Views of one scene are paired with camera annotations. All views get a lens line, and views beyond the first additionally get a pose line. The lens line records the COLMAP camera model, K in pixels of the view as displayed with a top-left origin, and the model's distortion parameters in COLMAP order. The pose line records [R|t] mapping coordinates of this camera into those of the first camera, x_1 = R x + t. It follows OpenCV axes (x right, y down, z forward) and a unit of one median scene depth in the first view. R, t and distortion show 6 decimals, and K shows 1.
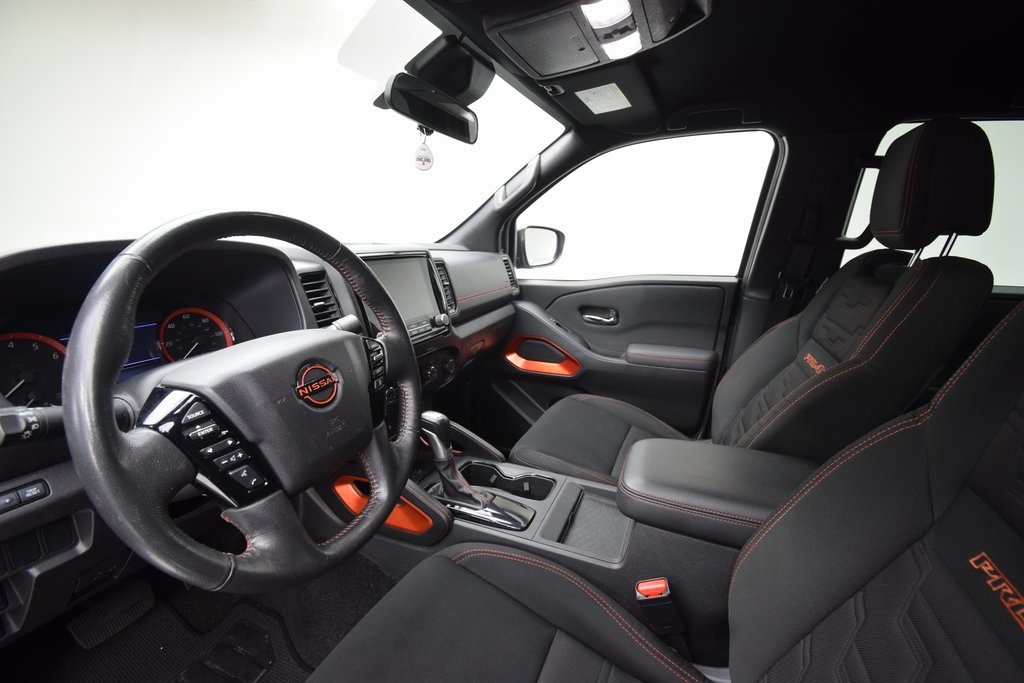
lens RADIAL K [[446.8, 0, 512.0], [0, 446.8, 341.5], [0, 0, 1]] dist [0.018031, -0.026480]
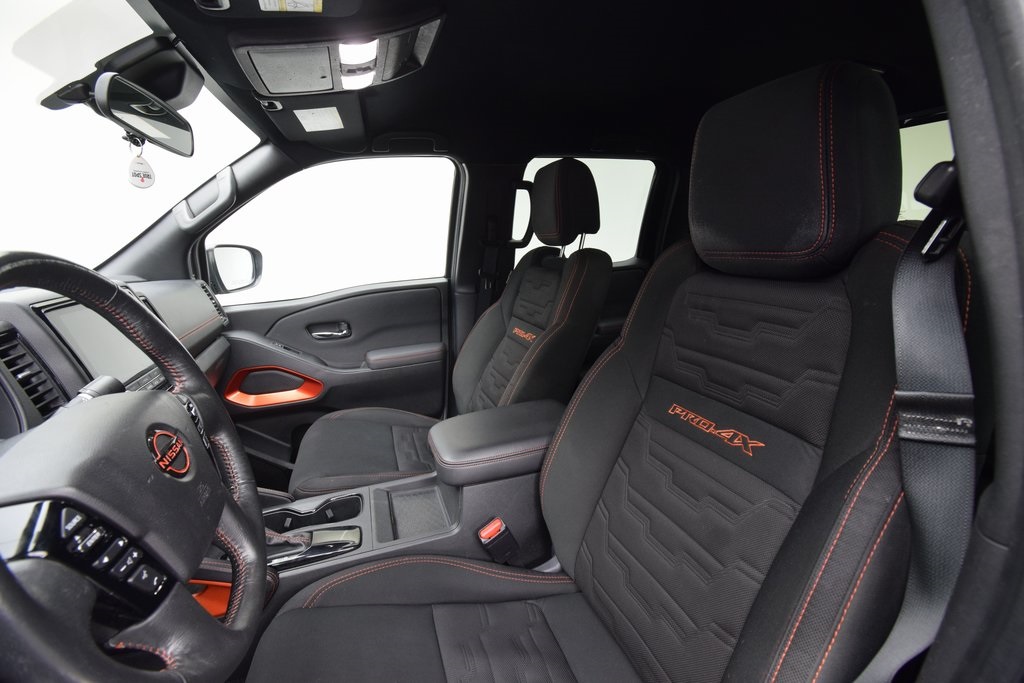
lens RADIAL K [[446.8, 0, 512.0], [0, 446.8, 341.5], [0, 0, 1]] dist [0.018031, -0.026480]
pose [[0.754726, -0.195274, 0.626304, -0.205062], [0.207397, 0.976731, 0.054609, -0.008692], [-0.622395, 0.088679, 0.777664, -0.027092]]
